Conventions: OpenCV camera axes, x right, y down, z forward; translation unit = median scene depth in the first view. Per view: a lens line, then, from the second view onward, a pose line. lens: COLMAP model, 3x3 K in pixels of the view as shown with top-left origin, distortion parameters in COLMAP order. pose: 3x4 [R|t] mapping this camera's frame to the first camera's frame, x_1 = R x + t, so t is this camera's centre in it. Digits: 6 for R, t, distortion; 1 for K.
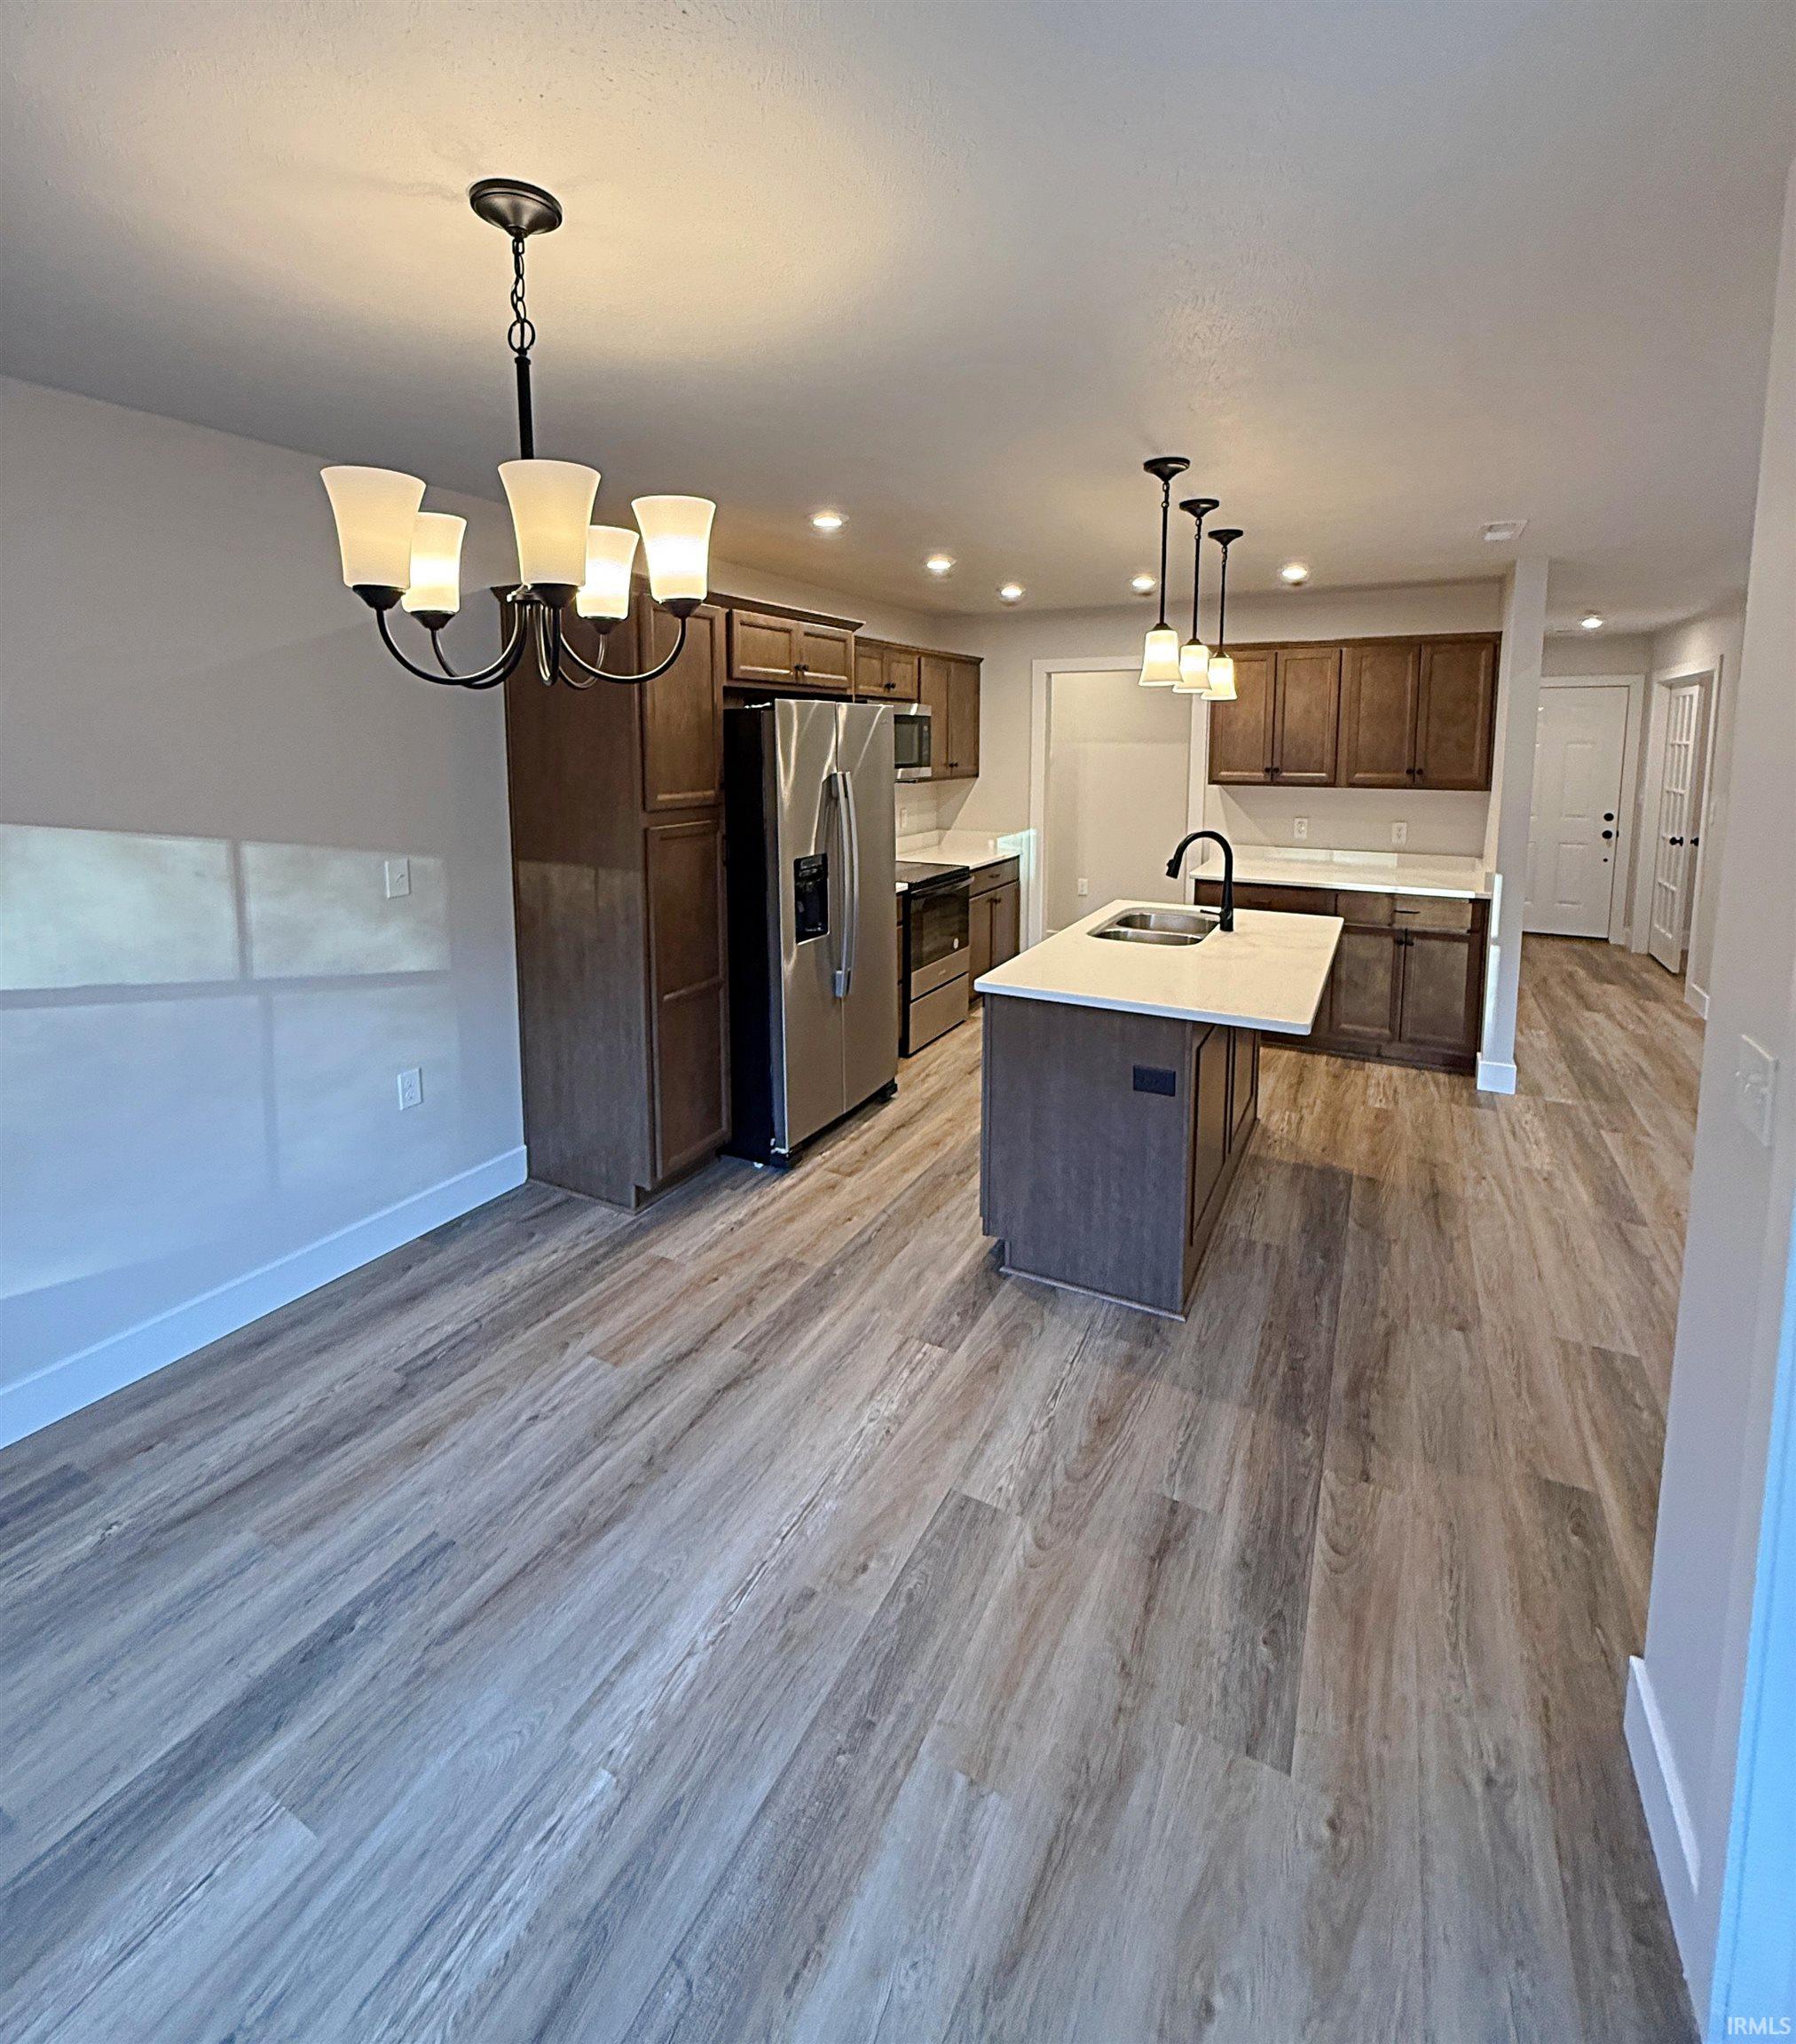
lens RADIAL K [[946.9, 0, 898.1], [0, 946.9, 839.7], [0, 0, 1]] dist [0.001310, 0.000308]
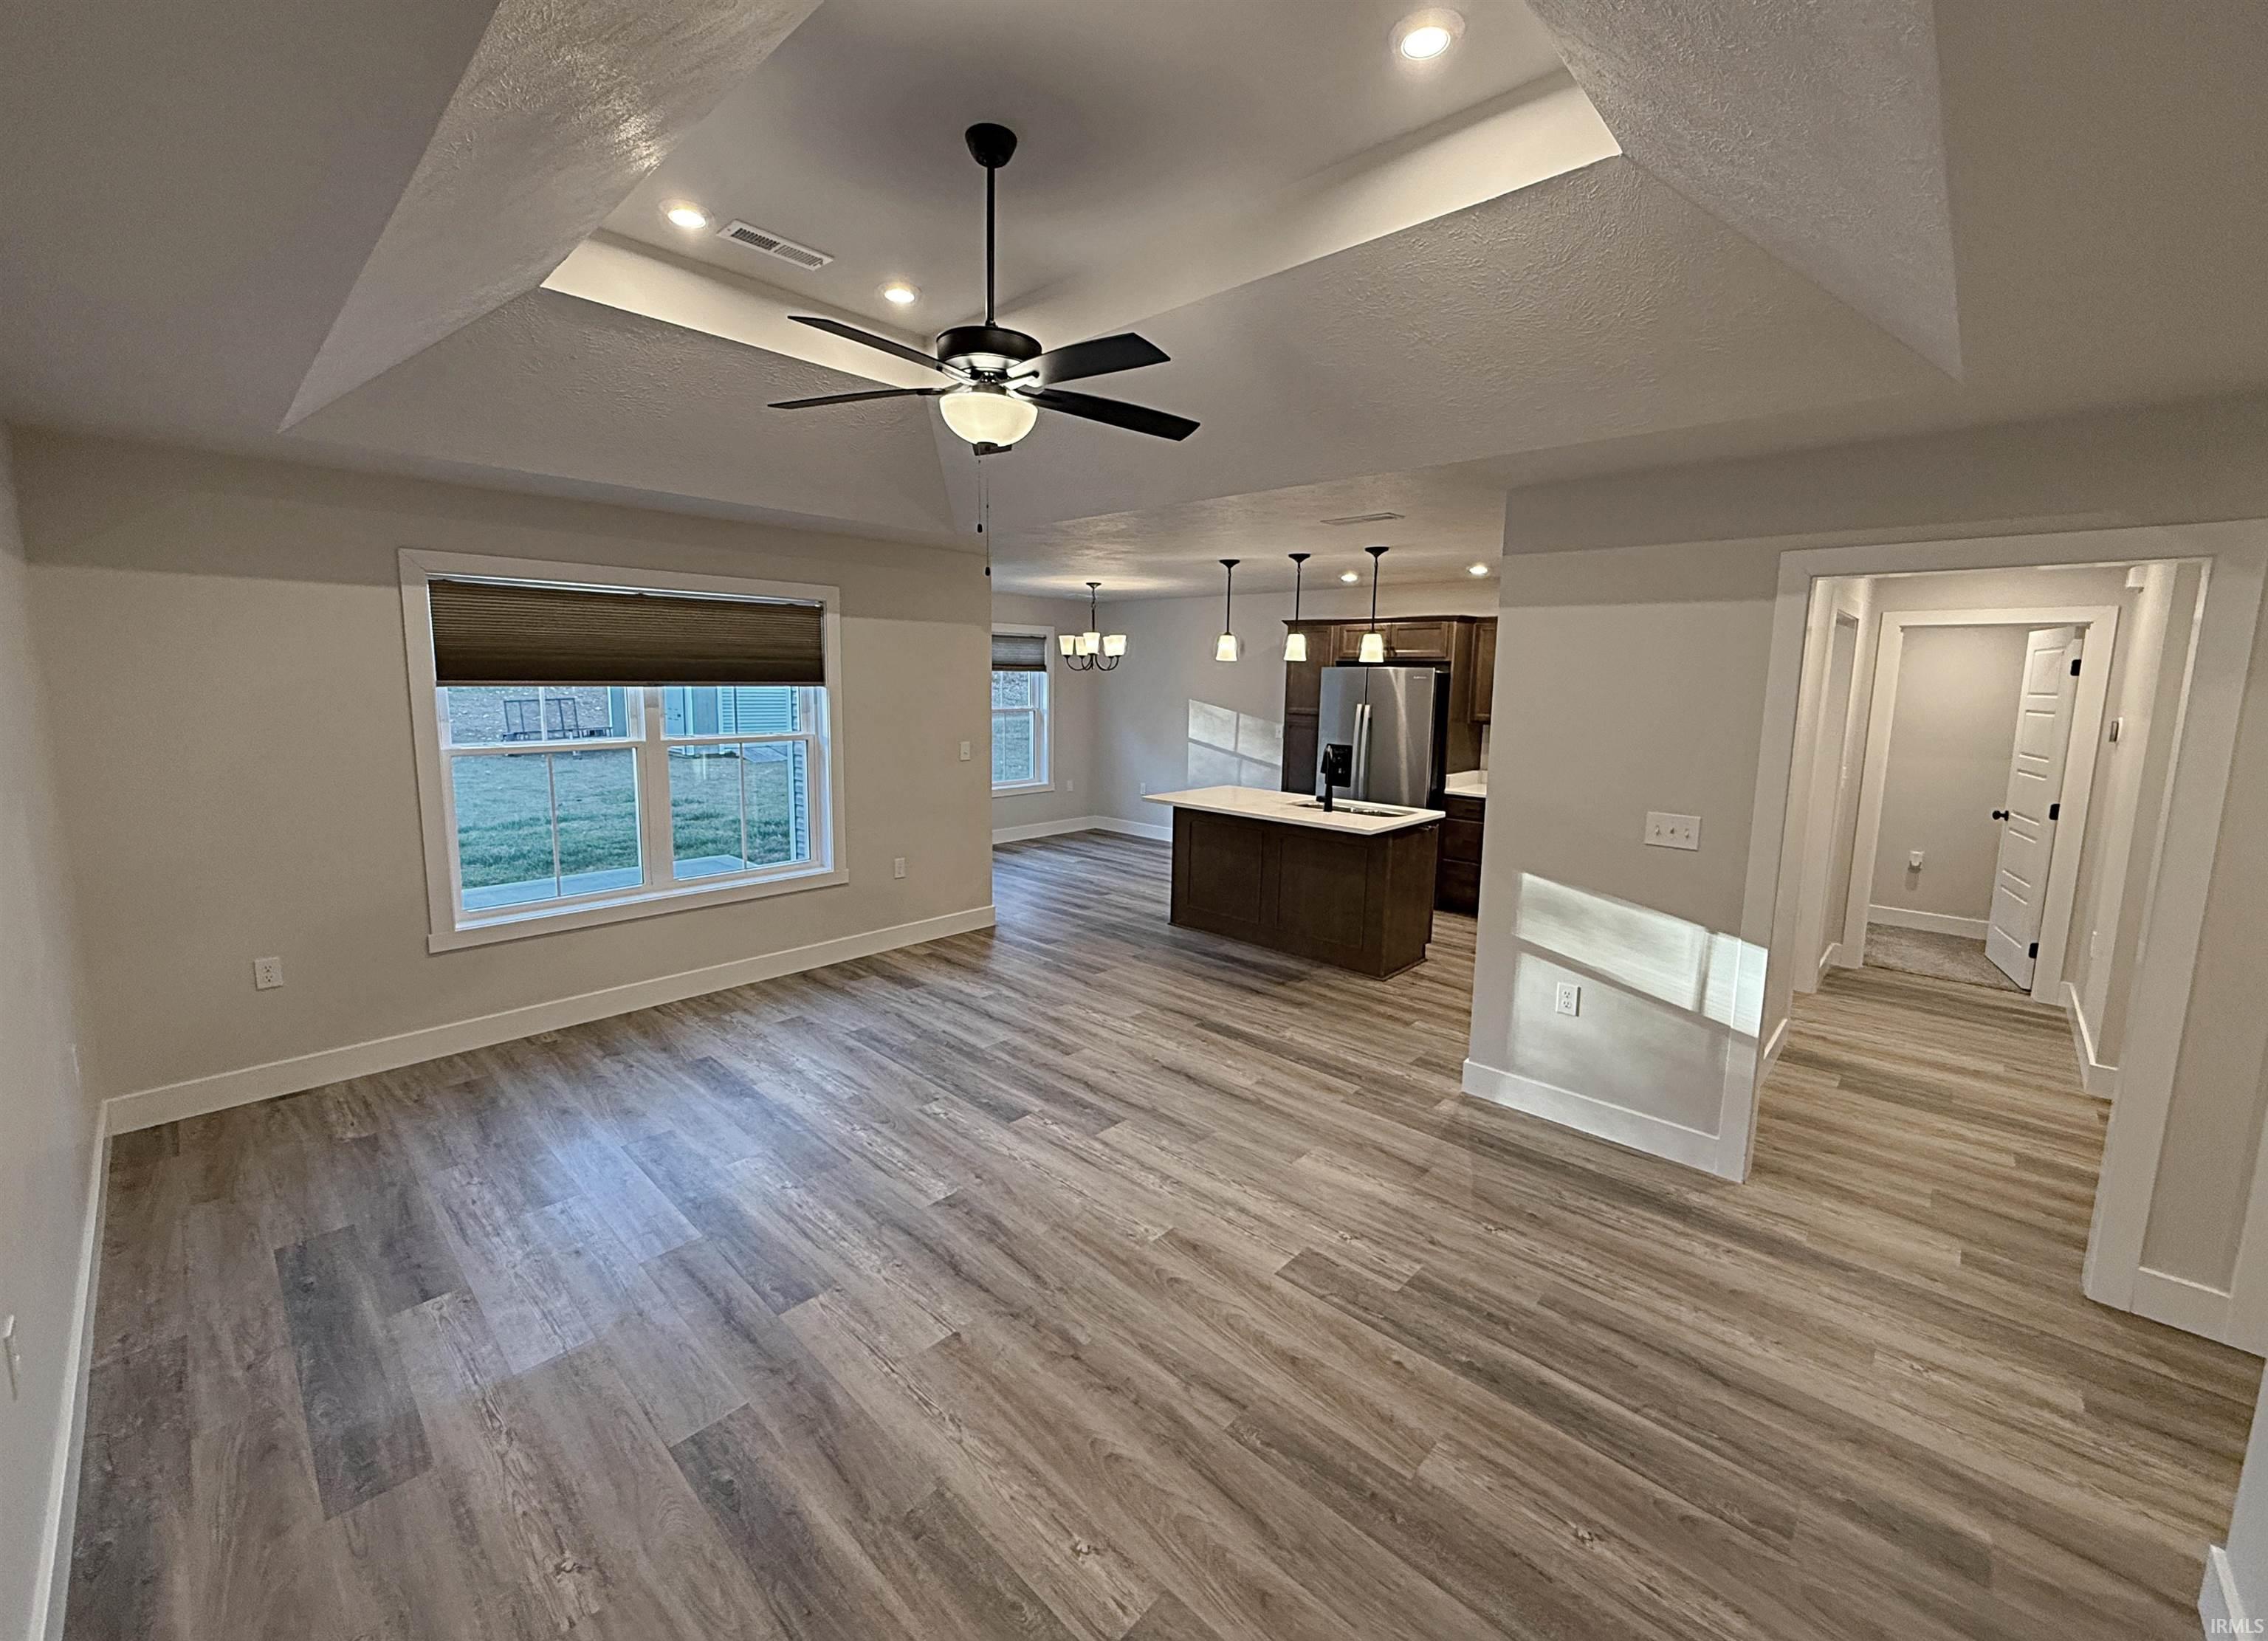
lens RADIAL K [[902.9, 0, 1130.7], [0, 902.9, 792.2], [0, 0, 1]] dist [0.000242, 0.000006]
pose [[-0.266525, 0.116535, -0.956757, 1.759040], [-0.121026, 0.980760, 0.153173, -0.117958], [0.956199, 0.156617, -0.247293, 1.003341]]
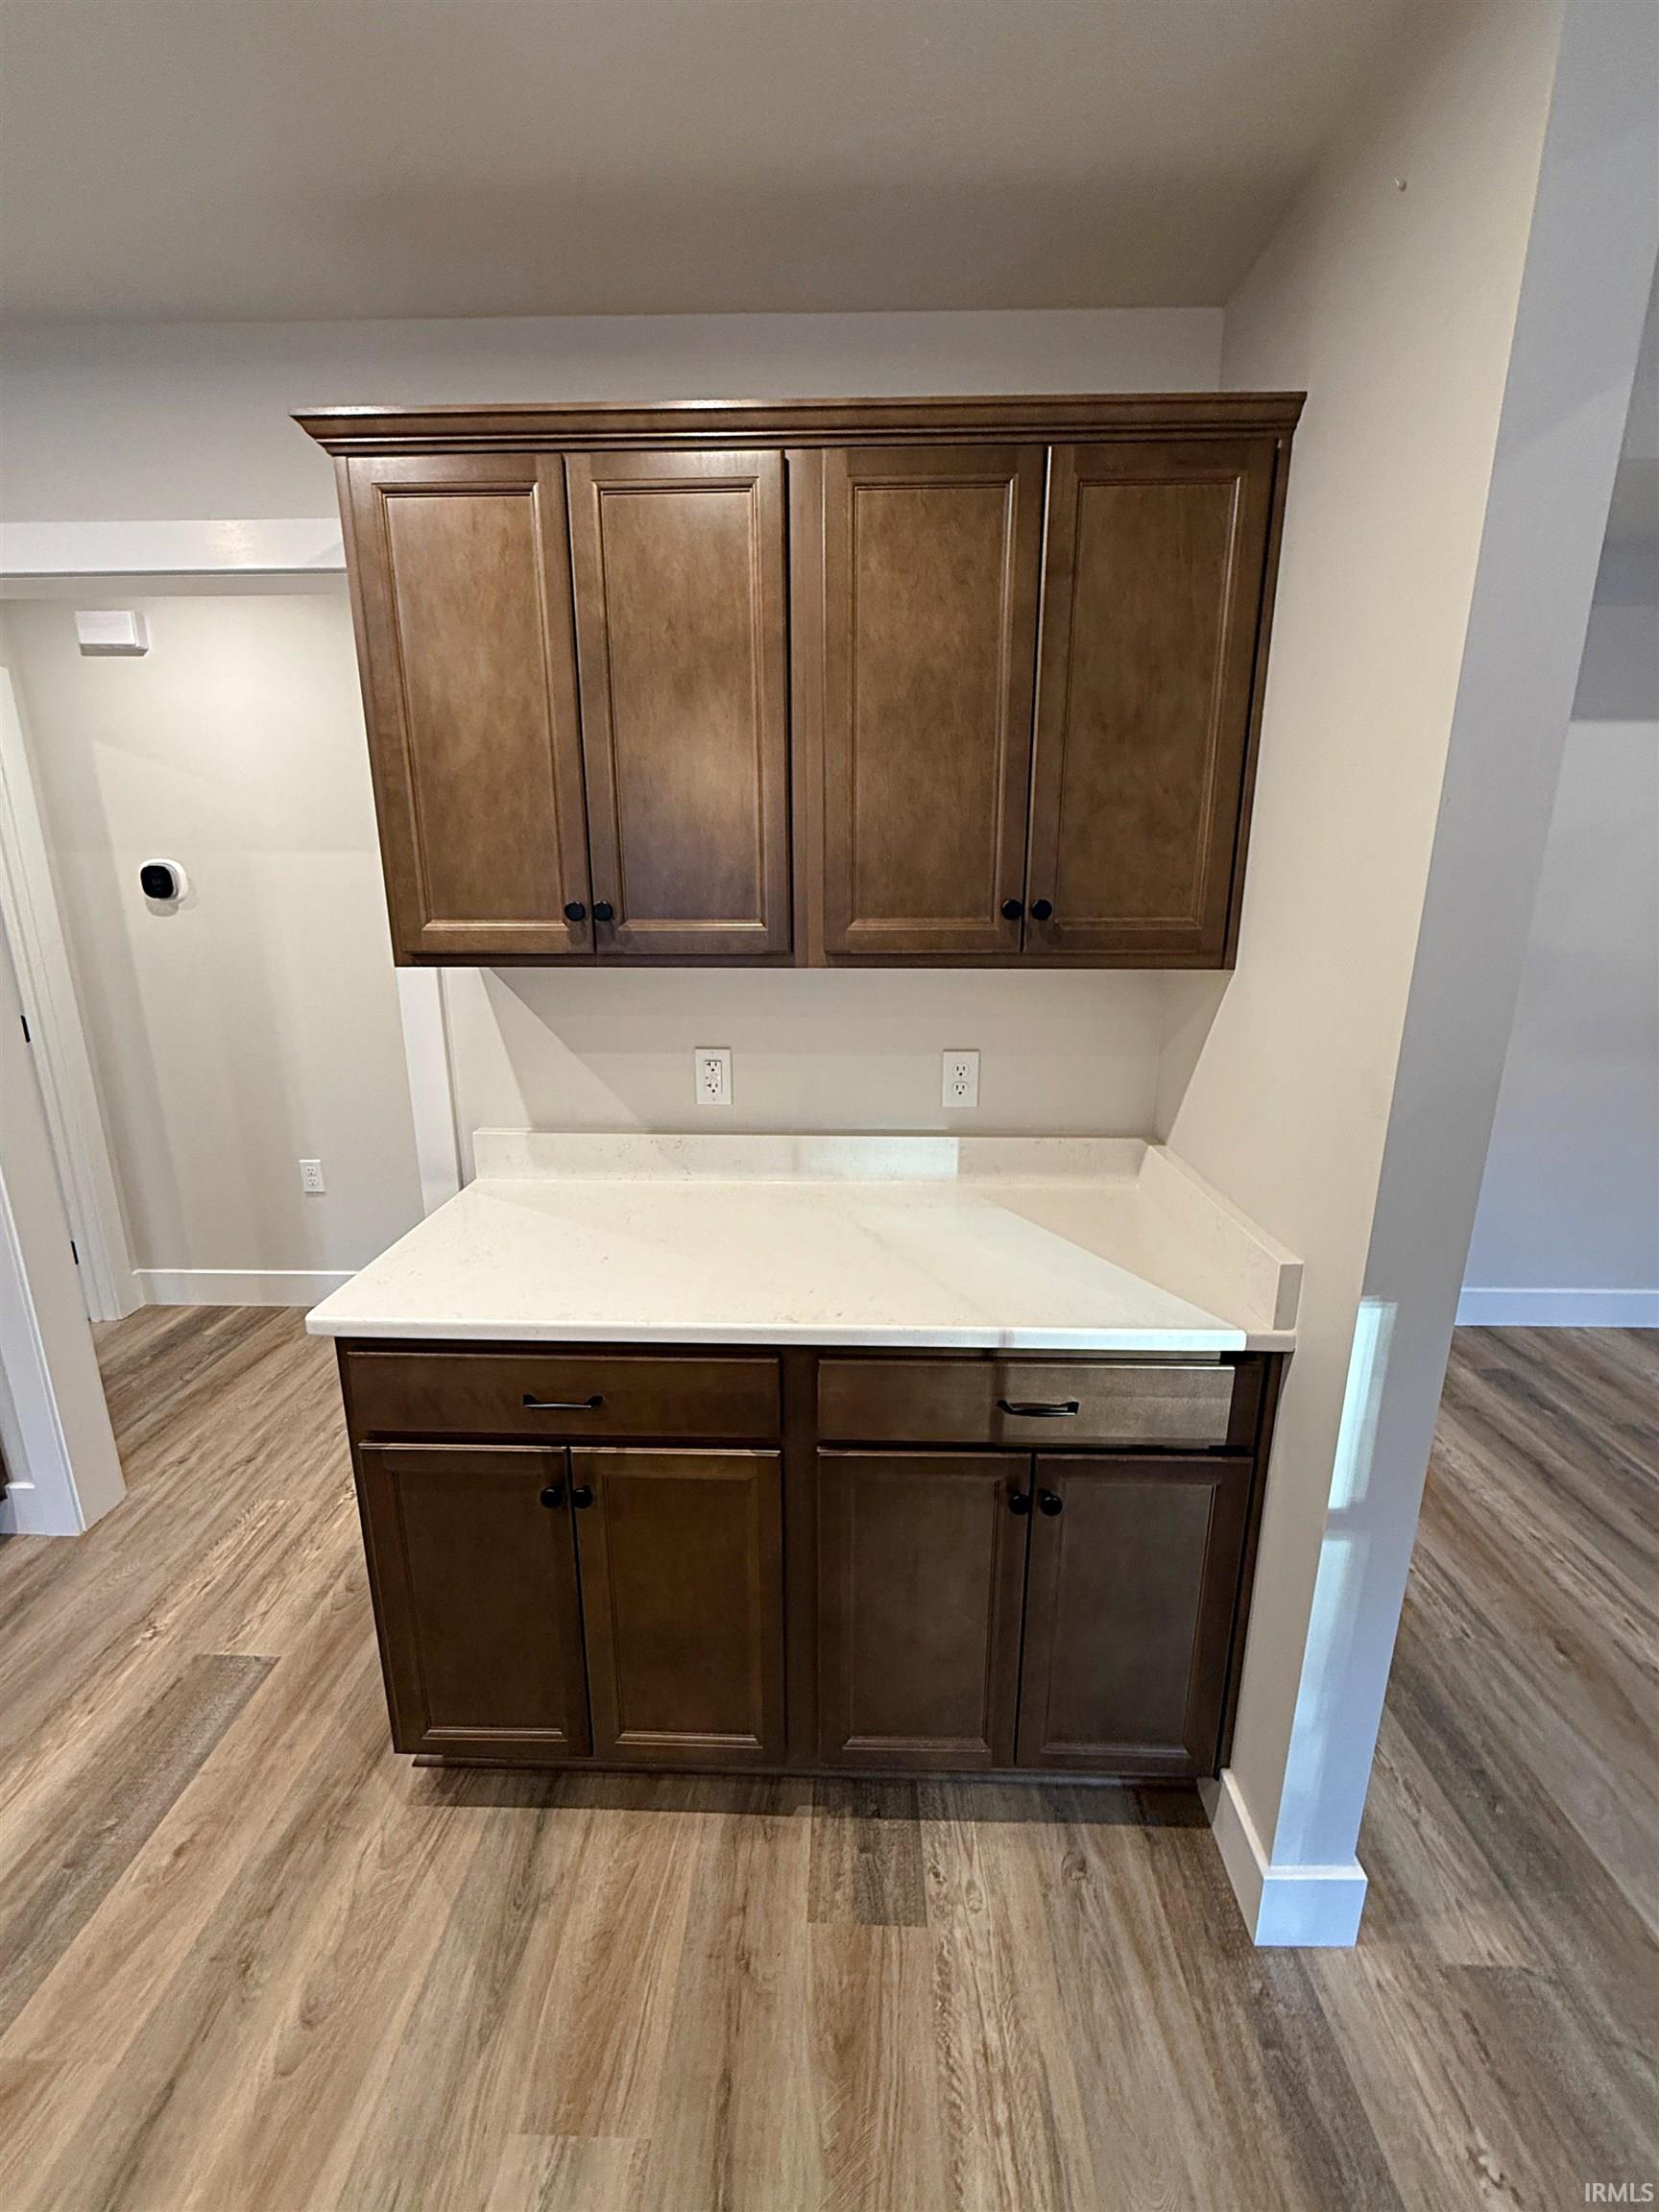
lens RADIAL K [[880.5, 0, 829.2], [0, 880.5, 1096.5], [0, 0, 1]] dist [-0.000808, -0.000302]
pose [[0.898480, -0.107139, 0.425740, 0.460929], [0.049436, 0.988287, 0.144376, -0.071754], [-0.436222, -0.108673, 0.893253, 0.978497]]
